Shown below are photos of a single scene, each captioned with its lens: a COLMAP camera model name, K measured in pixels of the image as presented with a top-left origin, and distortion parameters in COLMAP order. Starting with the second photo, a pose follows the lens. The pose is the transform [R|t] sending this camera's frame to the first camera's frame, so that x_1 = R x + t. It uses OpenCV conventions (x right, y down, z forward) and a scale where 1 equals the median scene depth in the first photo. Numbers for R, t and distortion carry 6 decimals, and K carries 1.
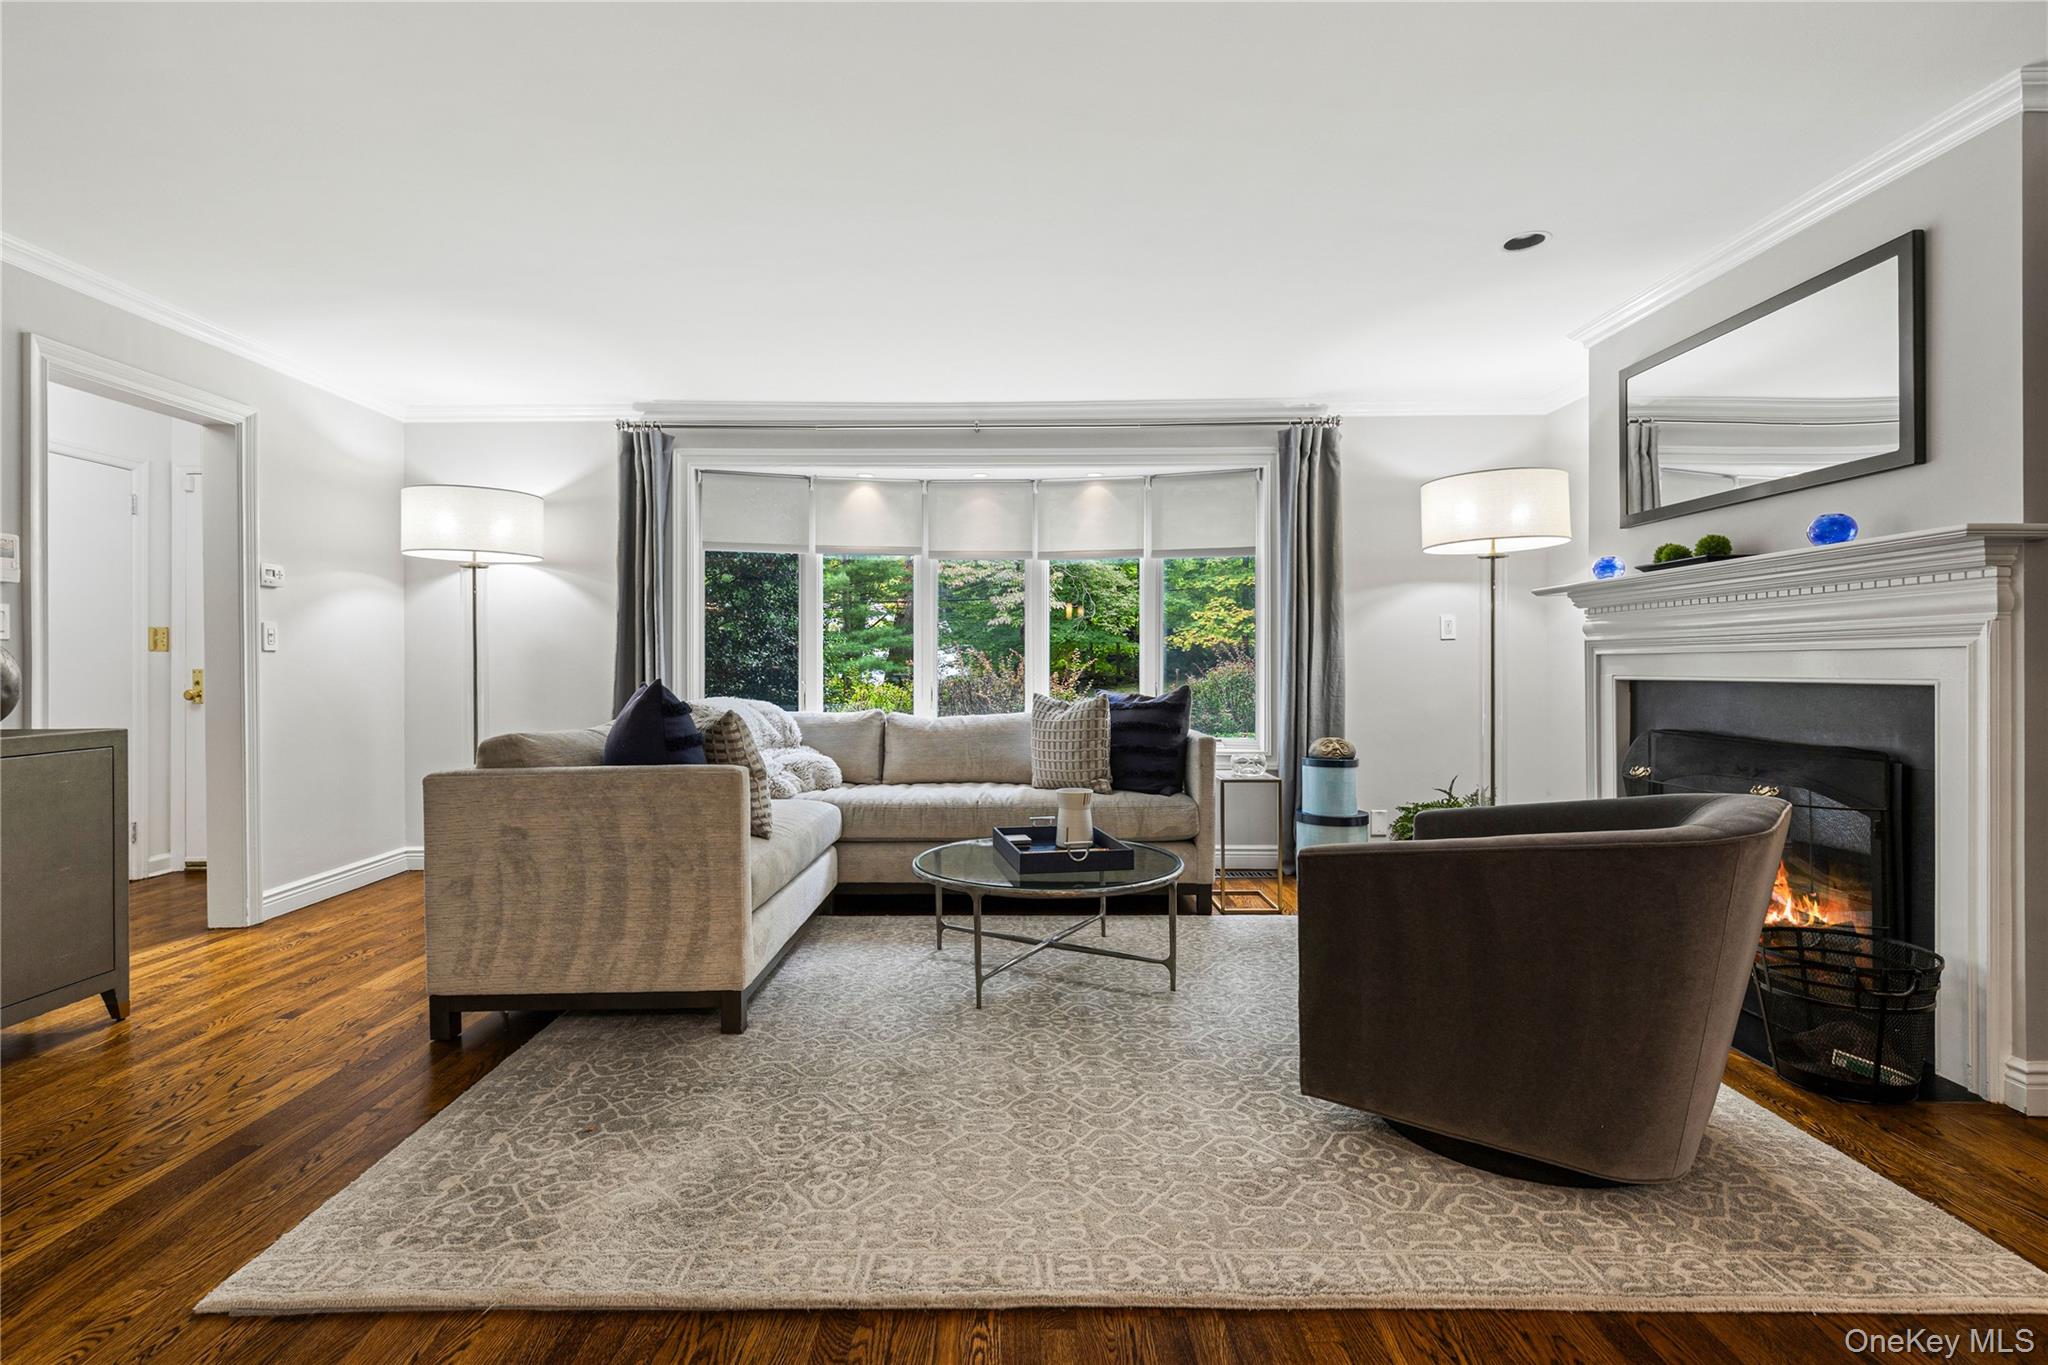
lens RADIAL K [[956.2, 0, 996.7], [0, 956.2, 671.4], [0, 0, 1]] dist [-0.000304, -0.000092]
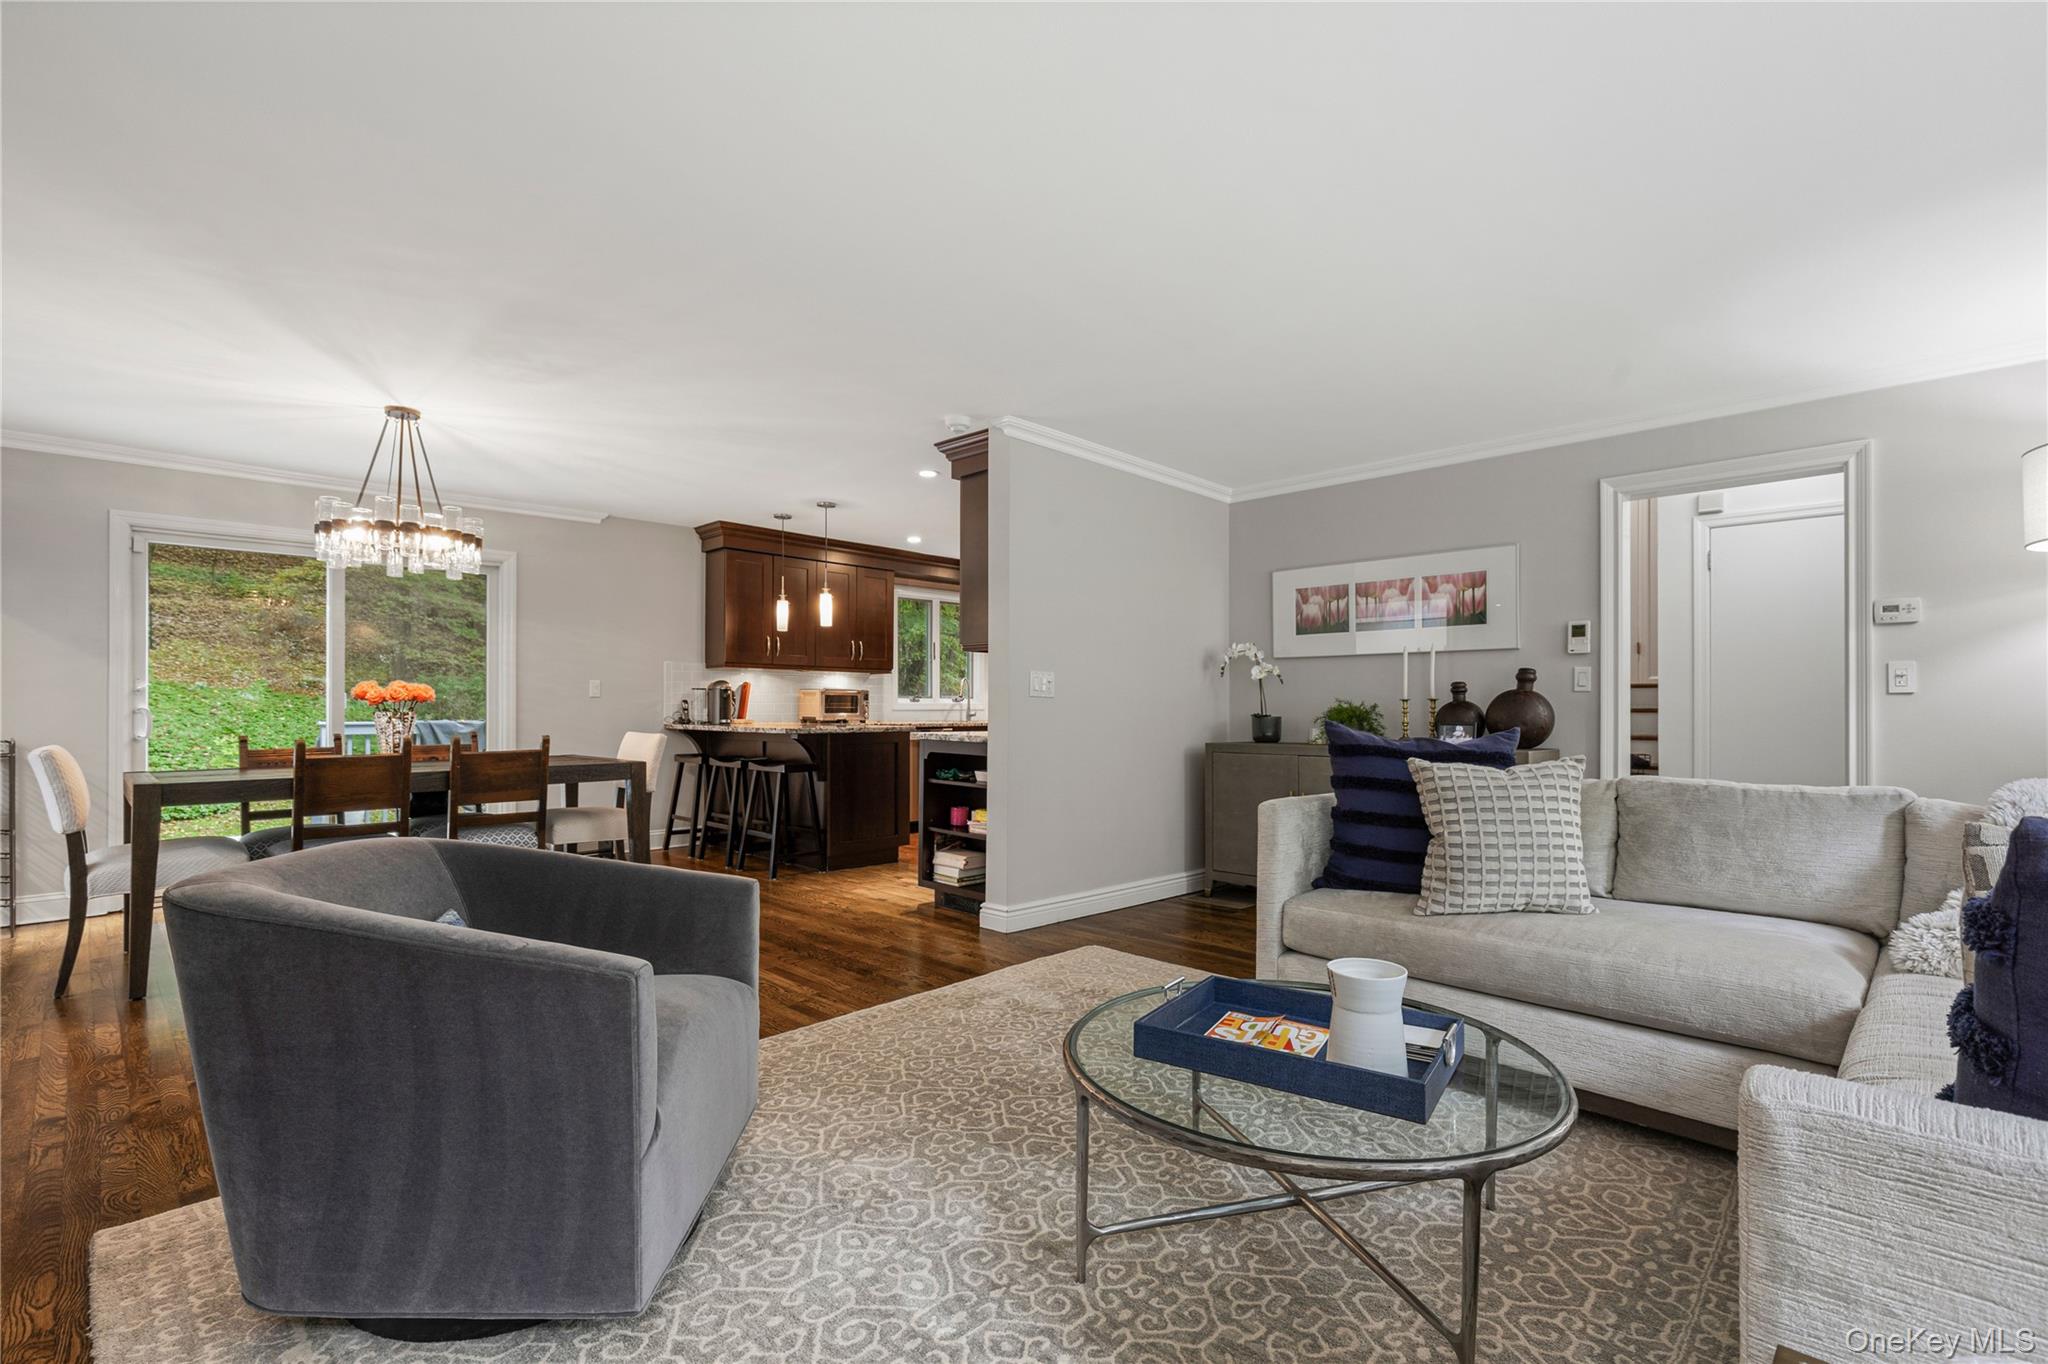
lens RADIAL K [[912.8, 0, 1032.2], [0, 912.8, 699.8], [0, 0, 1]] dist [0.000062, -0.000223]
pose [[-0.689983, -0.006310, -0.723798, 0.436773], [-0.004109, 0.999980, -0.004800, -0.007135], [0.723813, -0.000338, -0.689996, 0.973307]]
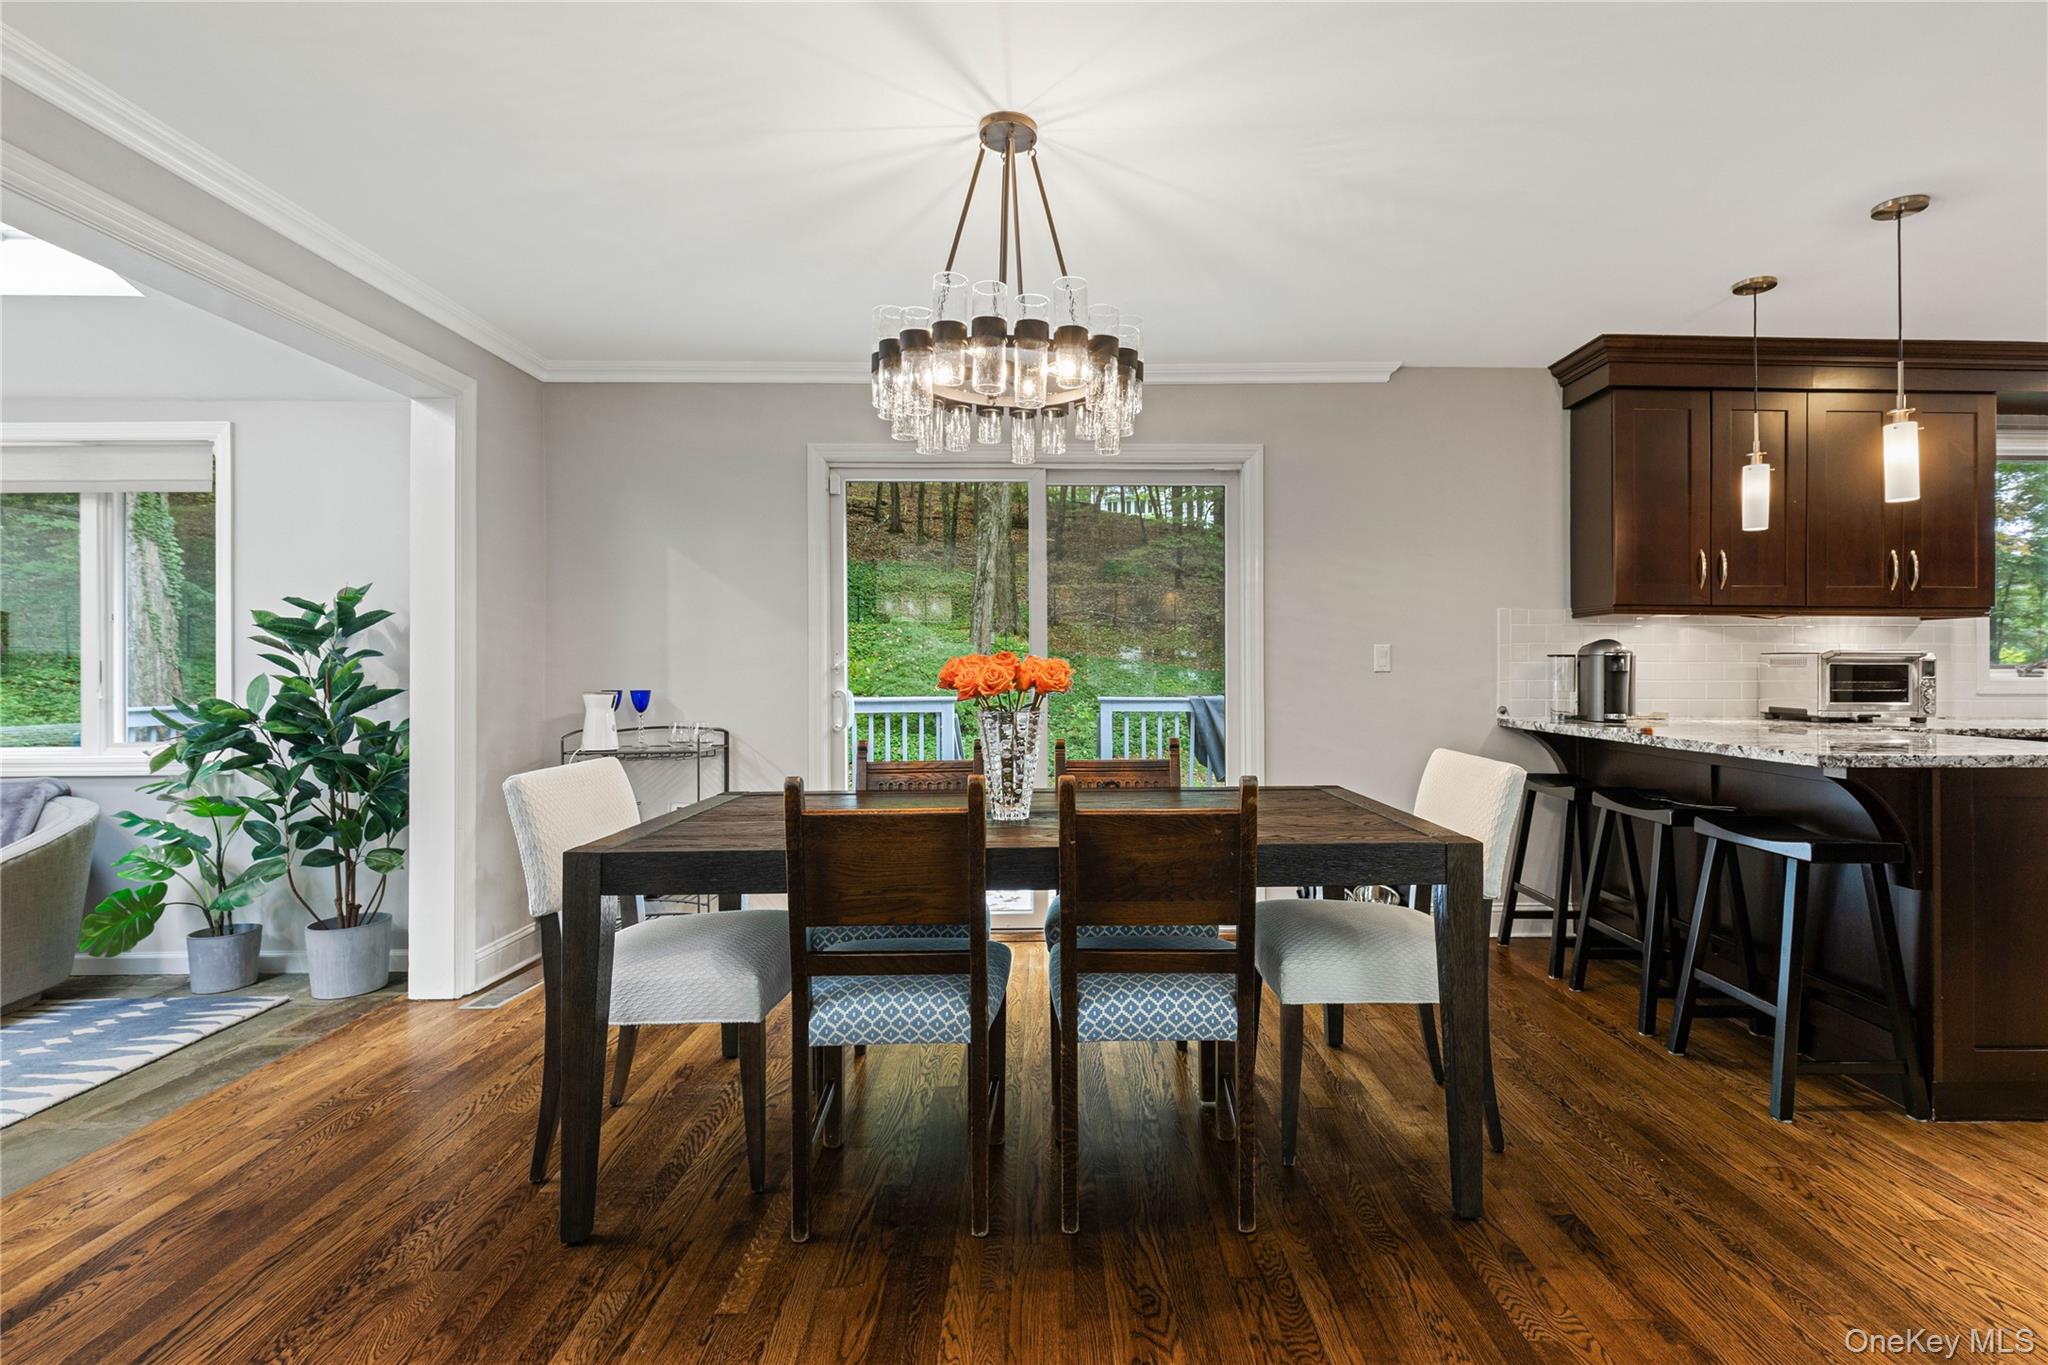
lens RADIAL K [[964.7, 0, 1085.1], [0, 964.7, 663.4], [0, 0, 1]] dist [-0.002059, -0.001297]
pose [[-0.999003, 0.000439, -0.044641, 0.174877], [0.000566, 0.999996, -0.002837, -0.022284], [0.044639, -0.002859, -0.998999, 0.337398]]
